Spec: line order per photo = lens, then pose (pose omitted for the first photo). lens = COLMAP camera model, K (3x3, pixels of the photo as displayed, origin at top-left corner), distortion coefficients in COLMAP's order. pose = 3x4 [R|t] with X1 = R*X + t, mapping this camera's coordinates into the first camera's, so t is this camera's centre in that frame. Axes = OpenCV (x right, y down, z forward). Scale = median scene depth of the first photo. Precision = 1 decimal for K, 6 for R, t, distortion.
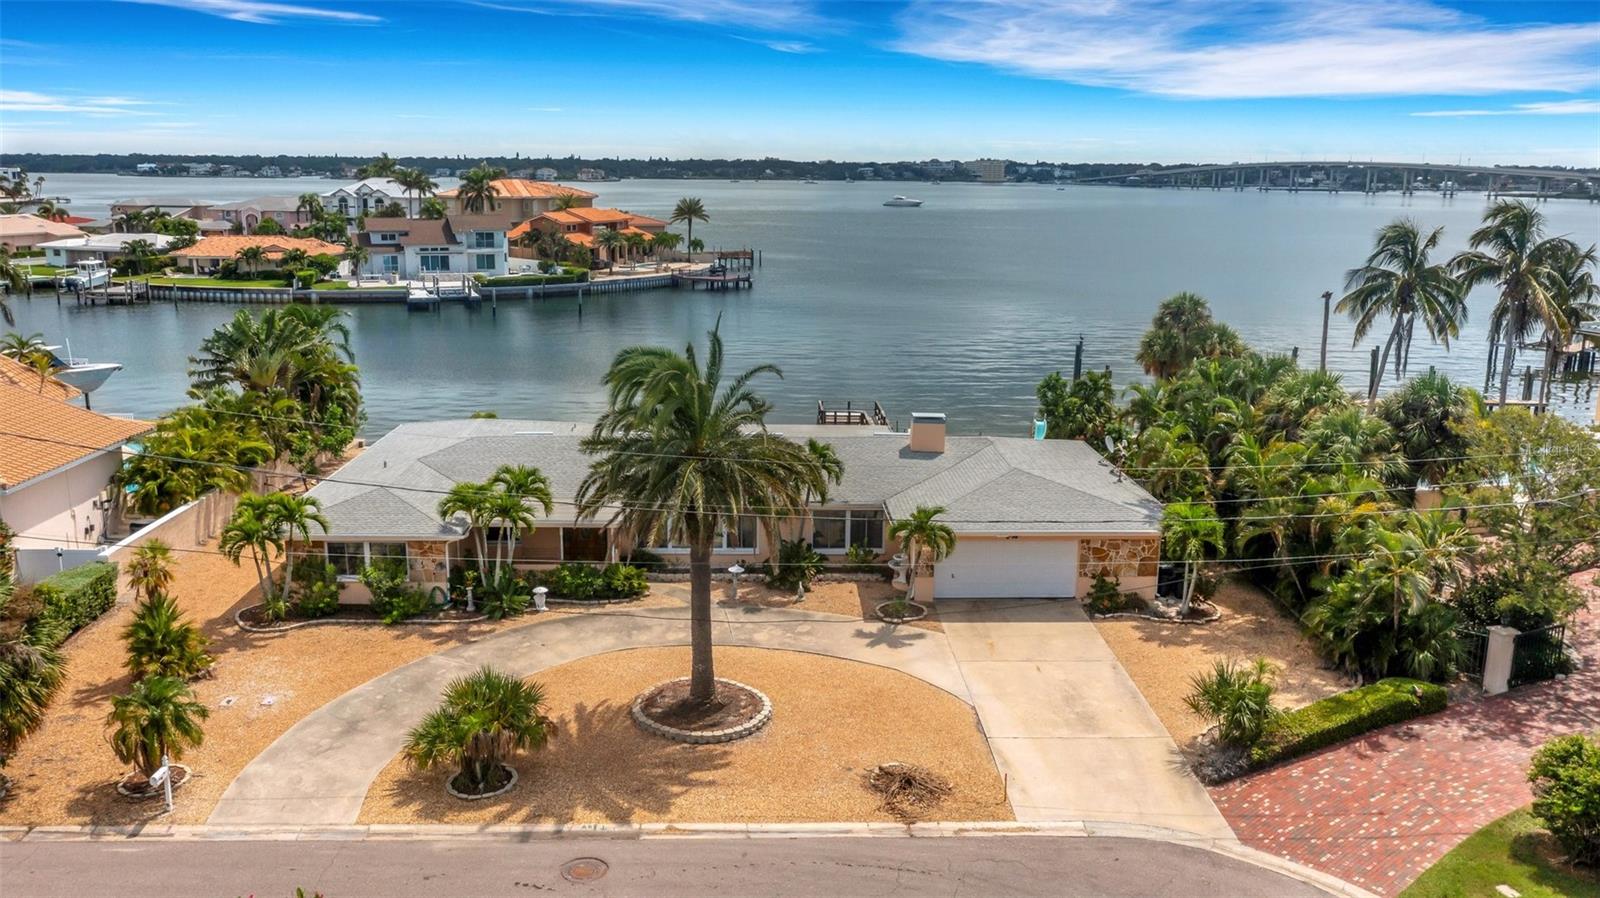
lens RADIAL K [[1273.1, 0, 799.6], [0, 1273.1, 449.9], [0, 0, 1]] dist [0.012143, 0.000211]
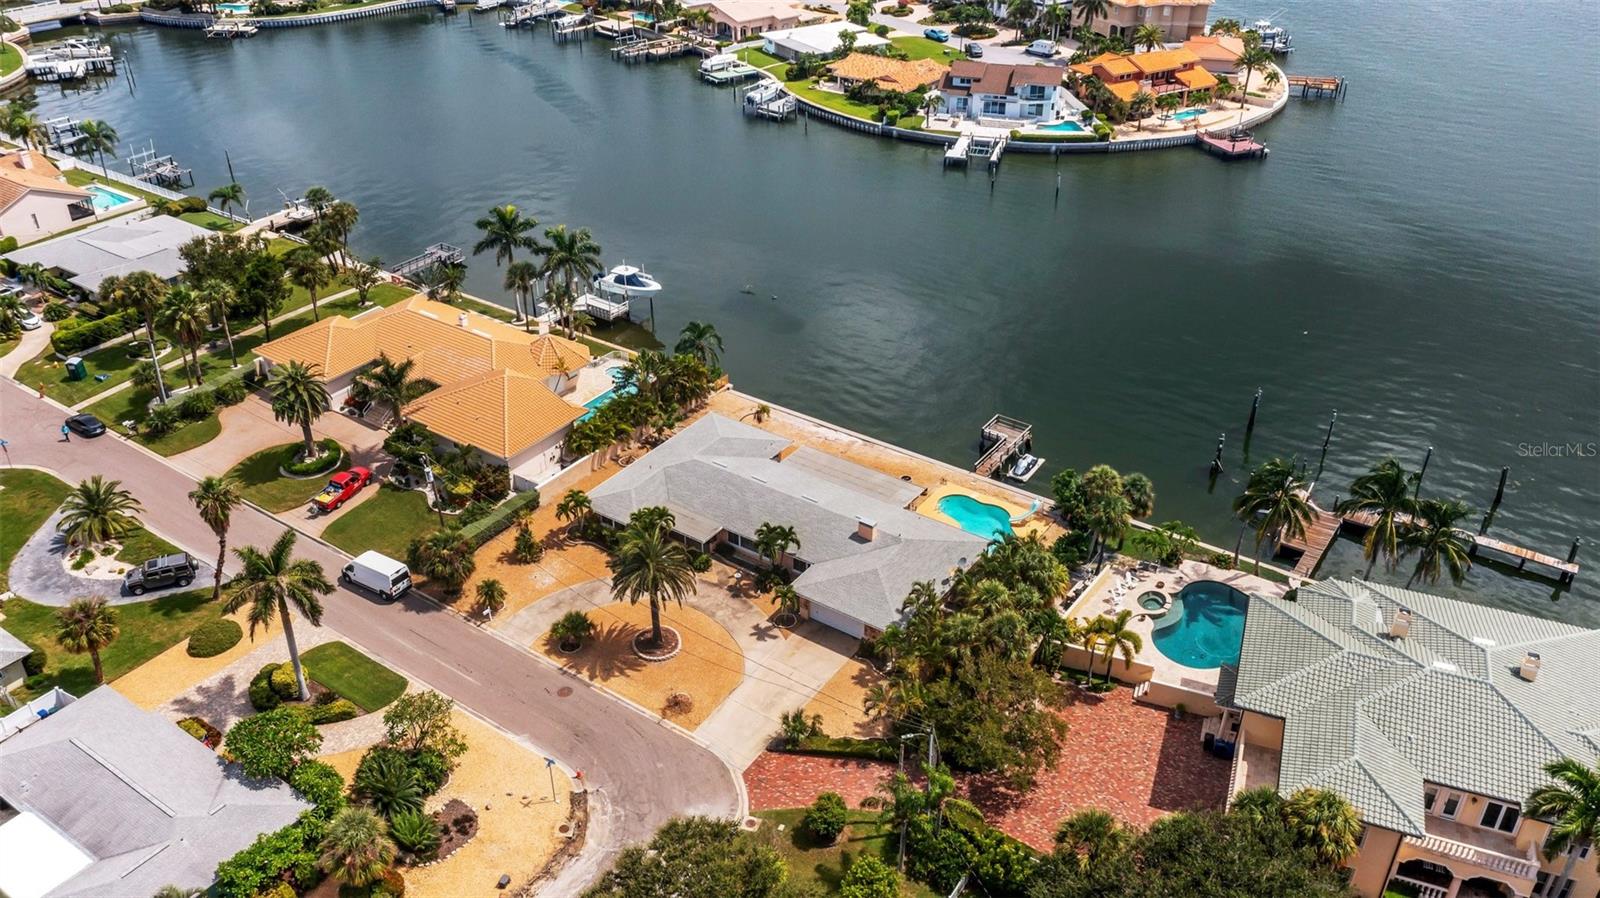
lens RADIAL K [[1273.1, 0, 798.7], [0, 1273.1, 448.9], [0, 0, 1]] dist [0.012143, 0.000211]
pose [[0.808530, 0.303007, -0.504446, 0.302191], [-0.132623, 0.929013, 0.345464, -0.247850], [0.573315, -0.212417, 0.791321, -0.186203]]
